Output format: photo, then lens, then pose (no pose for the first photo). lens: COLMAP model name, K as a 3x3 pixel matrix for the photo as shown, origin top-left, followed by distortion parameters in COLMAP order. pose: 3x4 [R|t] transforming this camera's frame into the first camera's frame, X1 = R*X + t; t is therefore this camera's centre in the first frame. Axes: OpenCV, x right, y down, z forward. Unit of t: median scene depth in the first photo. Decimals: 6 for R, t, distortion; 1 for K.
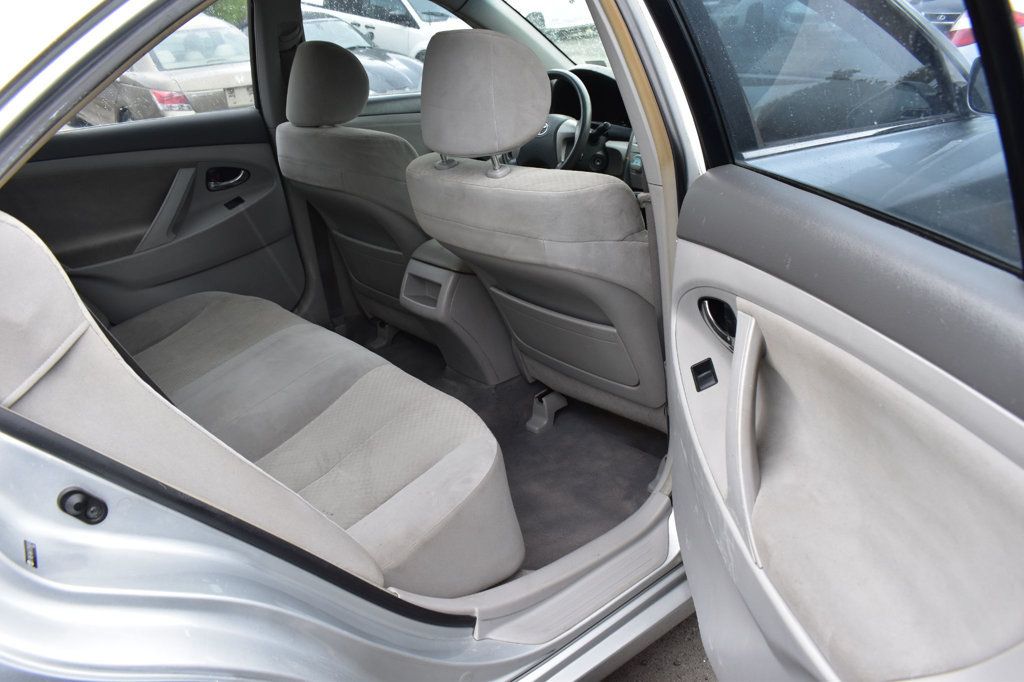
lens RADIAL K [[800.2, 0, 516.6], [0, 800.2, 345.4], [0, 0, 1]] dist [-0.071500, 0.015759]
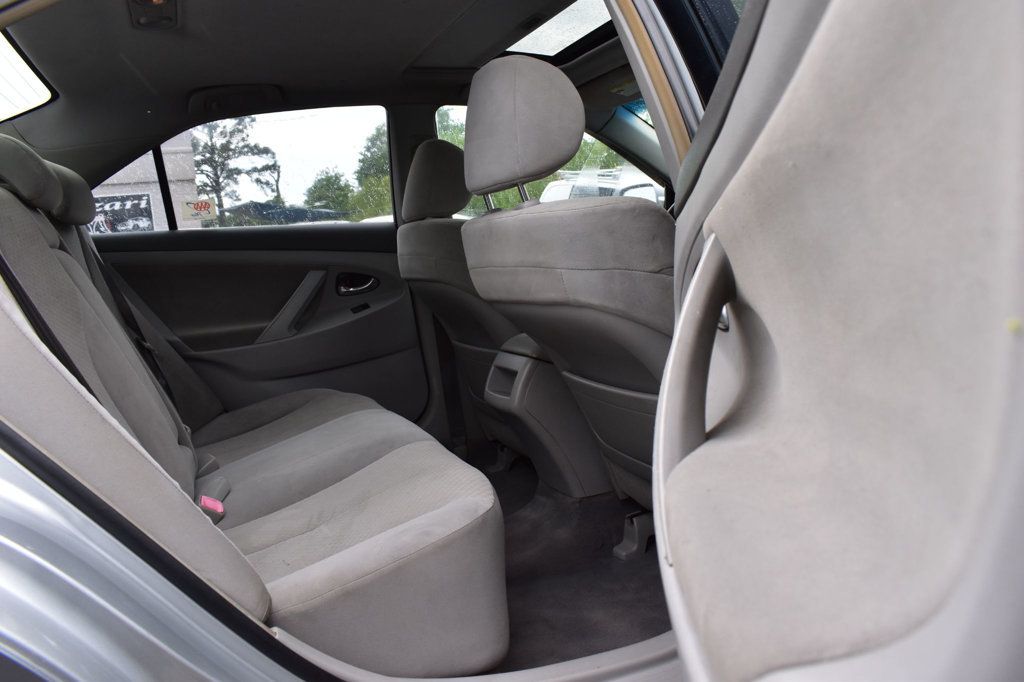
lens RADIAL K [[800.2, 0, 510.7], [0, 800.2, 339.2], [0, 0, 1]] dist [-0.071500, 0.015759]
pose [[0.948288, 0.019157, -0.316832, 0.172235], [-0.103960, 0.961866, -0.252996, 0.110372], [0.299903, 0.272851, 0.914118, 0.144176]]
